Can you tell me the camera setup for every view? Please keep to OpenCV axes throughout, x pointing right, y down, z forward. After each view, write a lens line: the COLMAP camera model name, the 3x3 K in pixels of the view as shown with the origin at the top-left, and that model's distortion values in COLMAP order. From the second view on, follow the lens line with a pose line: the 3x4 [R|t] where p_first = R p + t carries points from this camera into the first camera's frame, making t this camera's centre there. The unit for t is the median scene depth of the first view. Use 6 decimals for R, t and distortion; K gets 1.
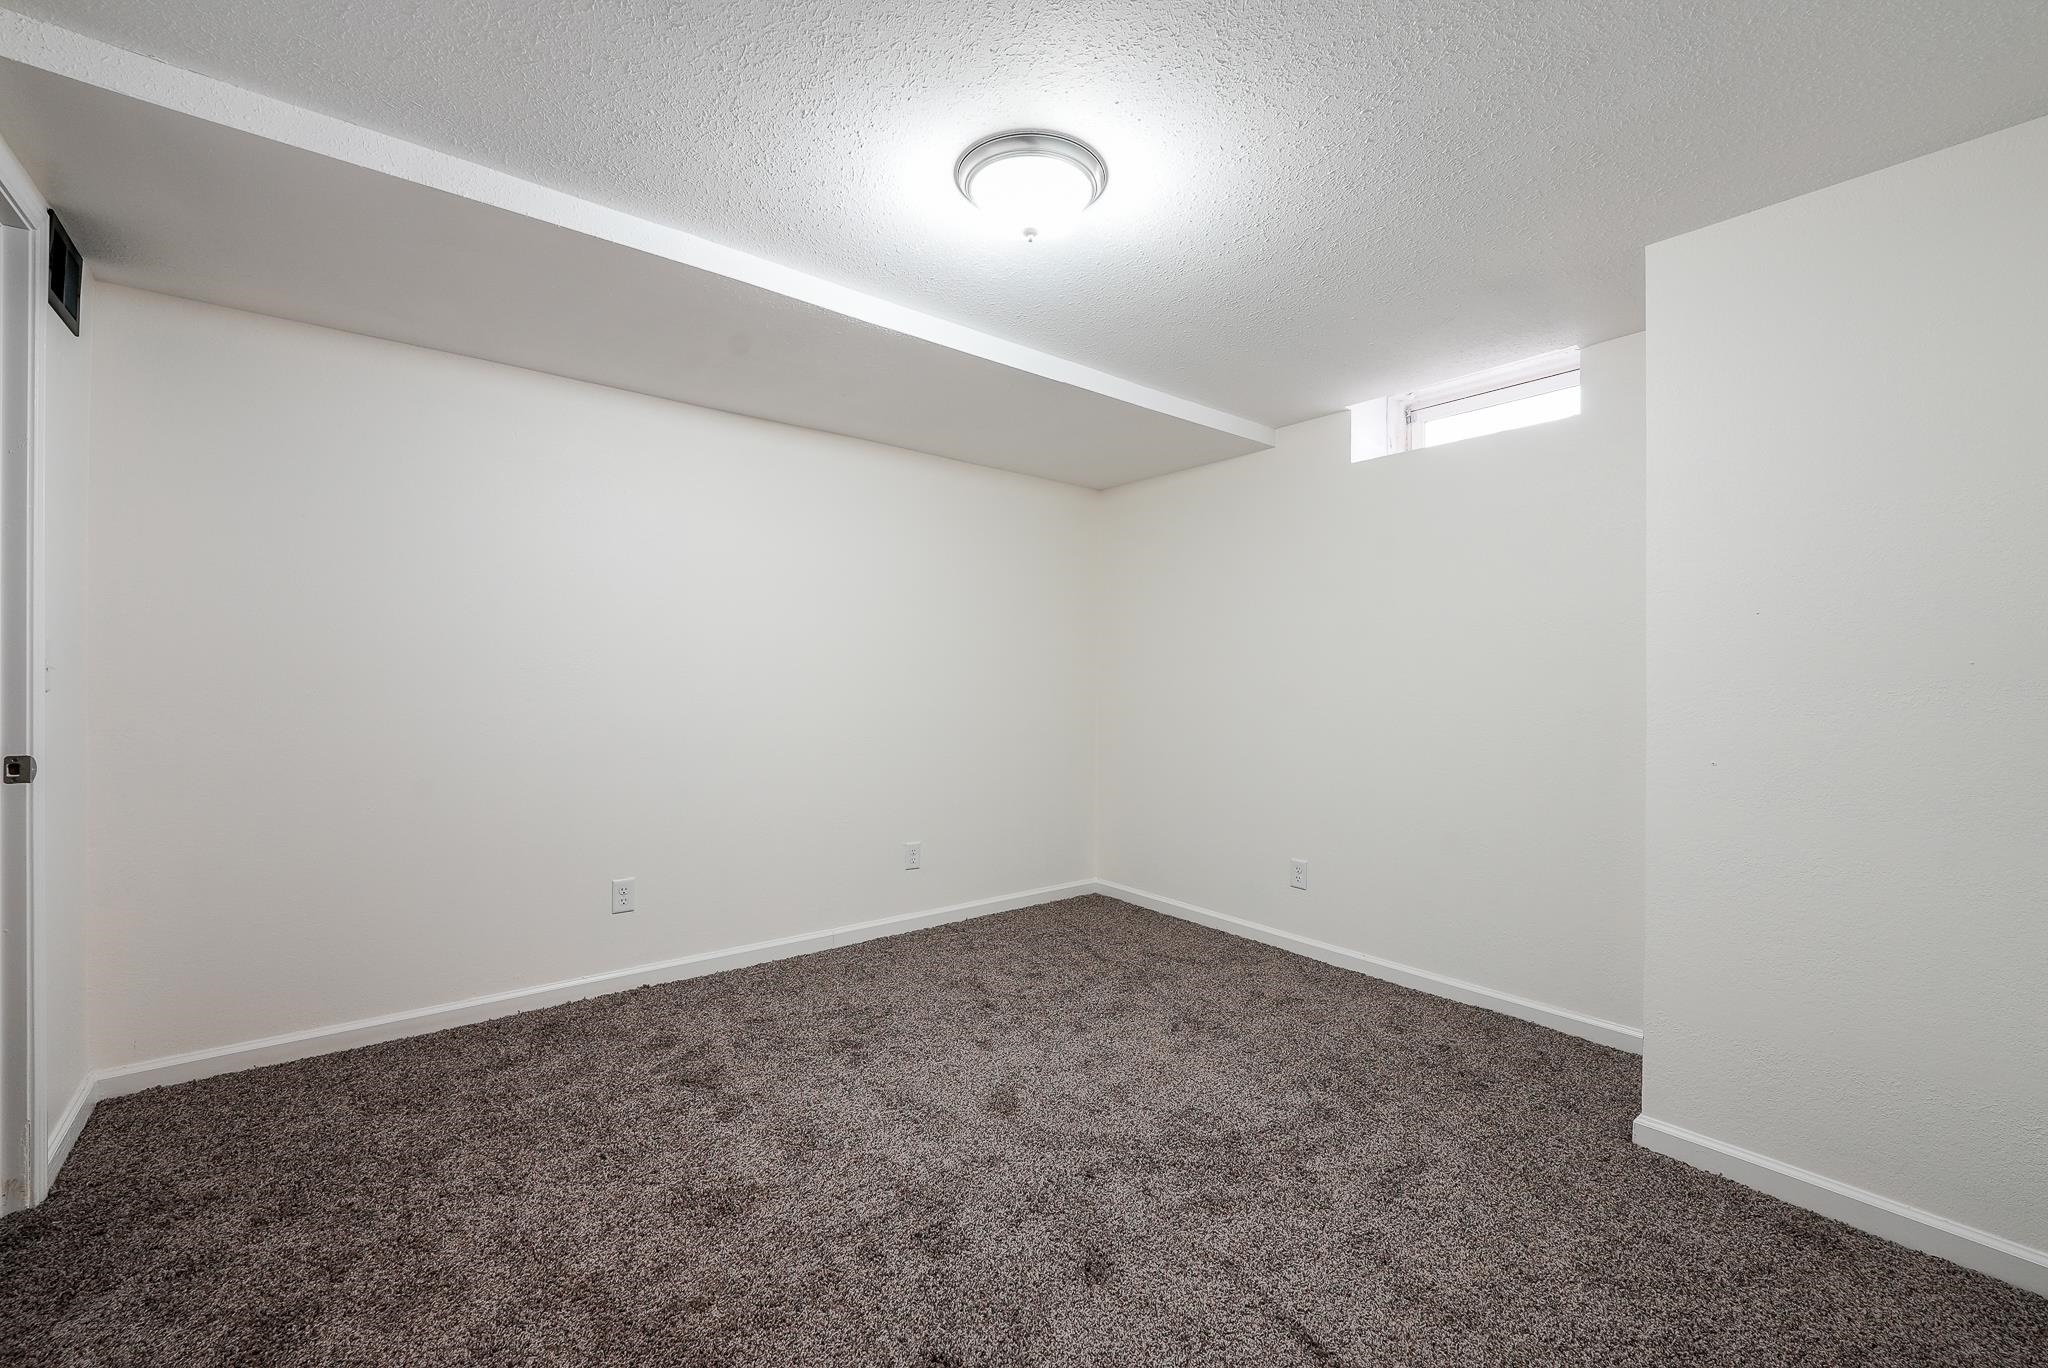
lens RADIAL K [[833.7, 0, 1021.1], [0, 833.7, 684.4], [0, 0, 1]] dist [-0.012150, 0.000363]
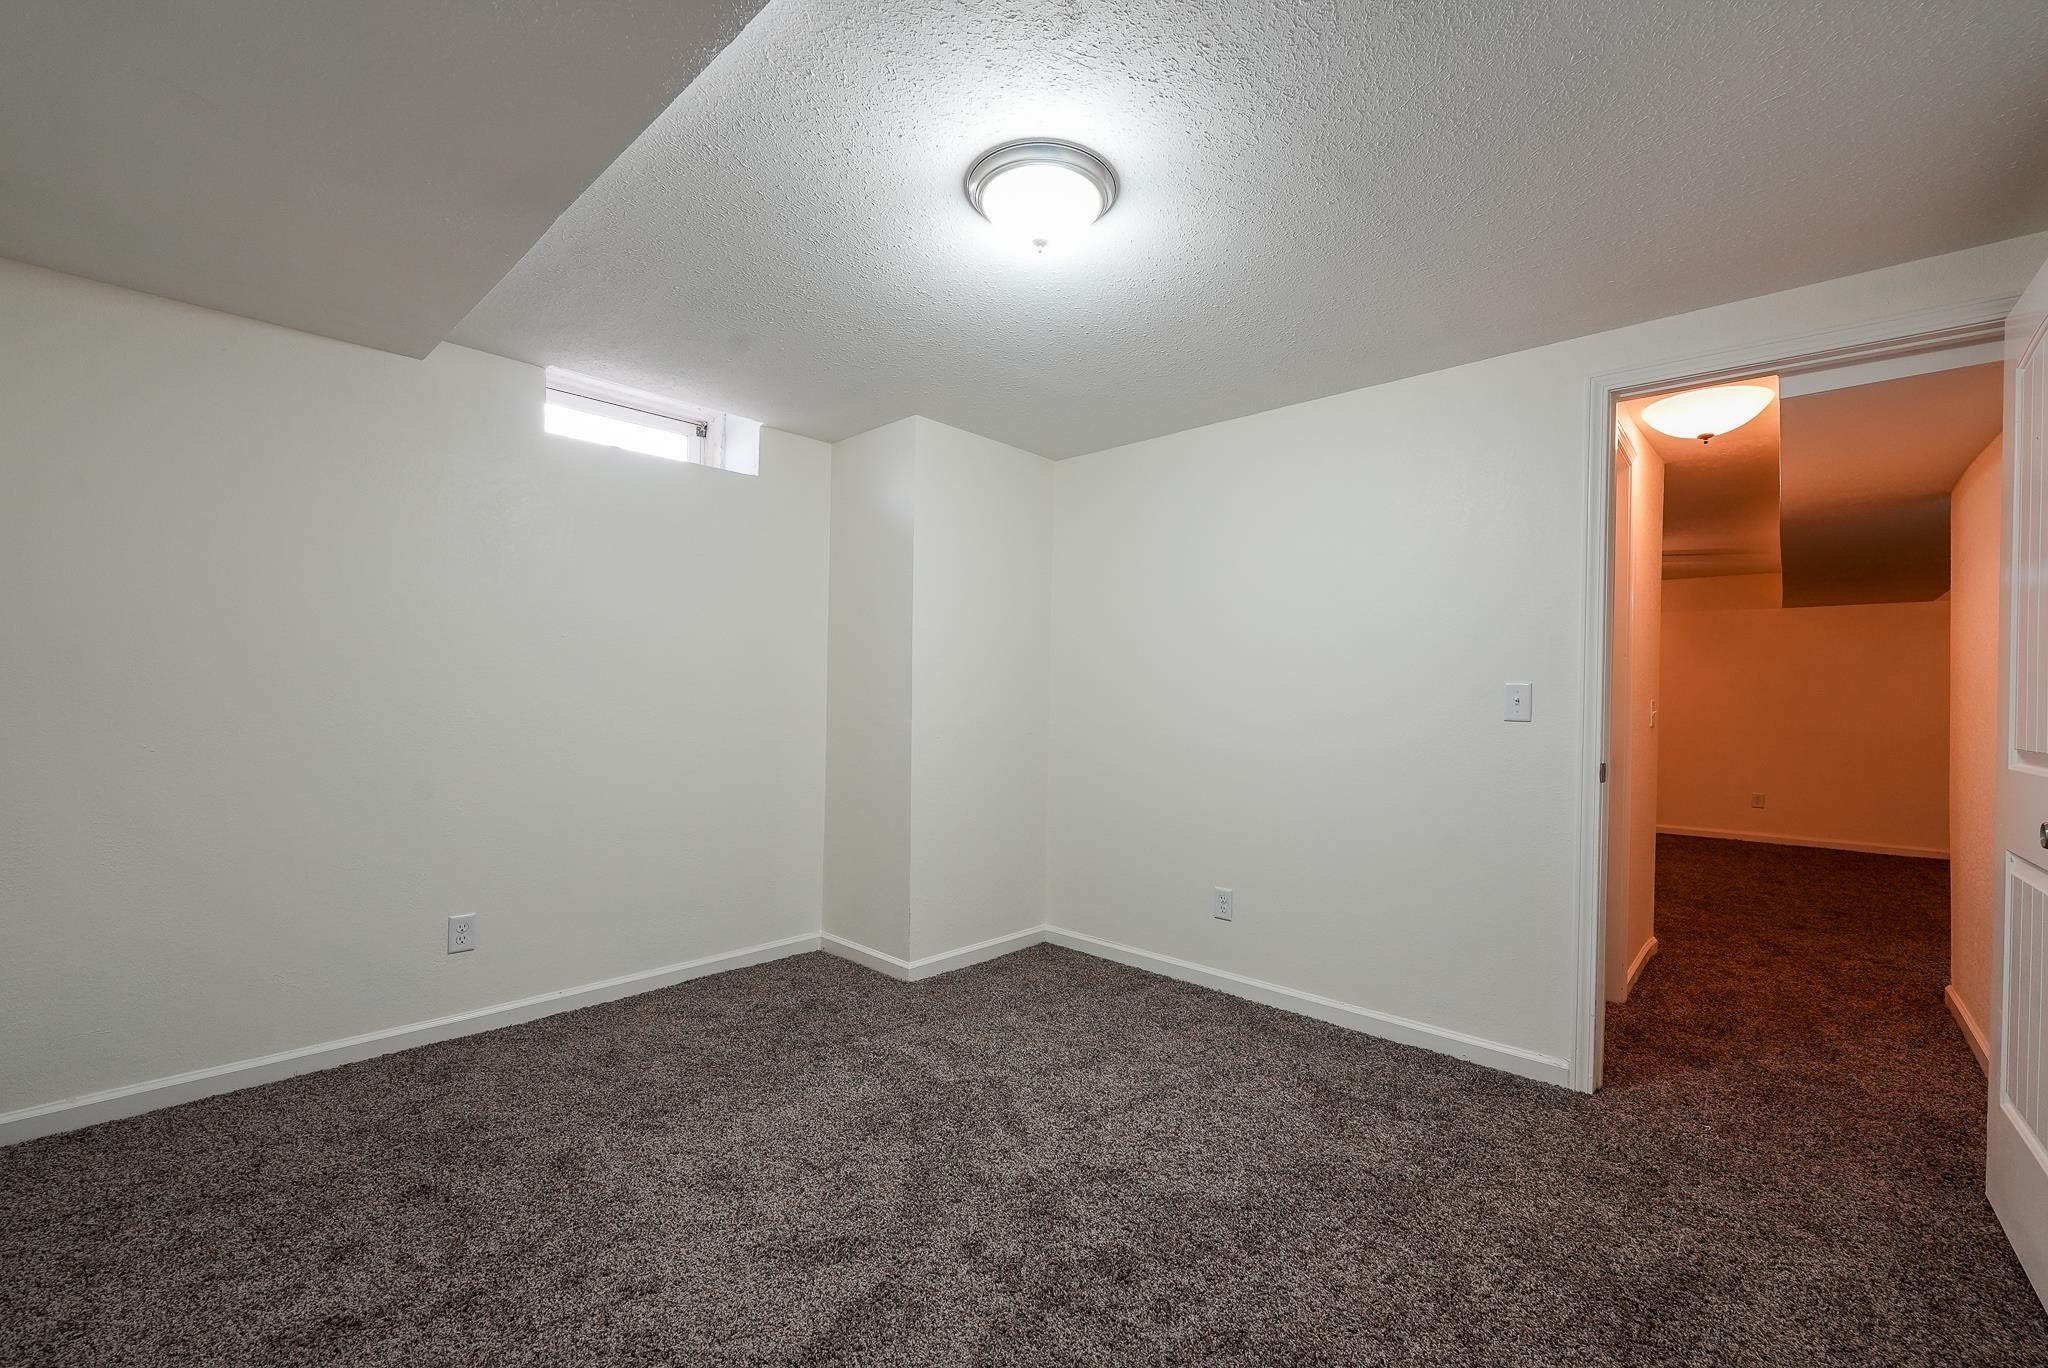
lens RADIAL K [[833.7, 0, 1020.7], [0, 833.7, 687.3], [0, 0, 1]] dist [-0.012150, 0.000363]
pose [[-0.146816, -0.004082, 0.989155, -0.633064], [-0.009204, 0.999954, 0.002760, -0.008931], [-0.989121, -0.008699, -0.146846, 0.761945]]
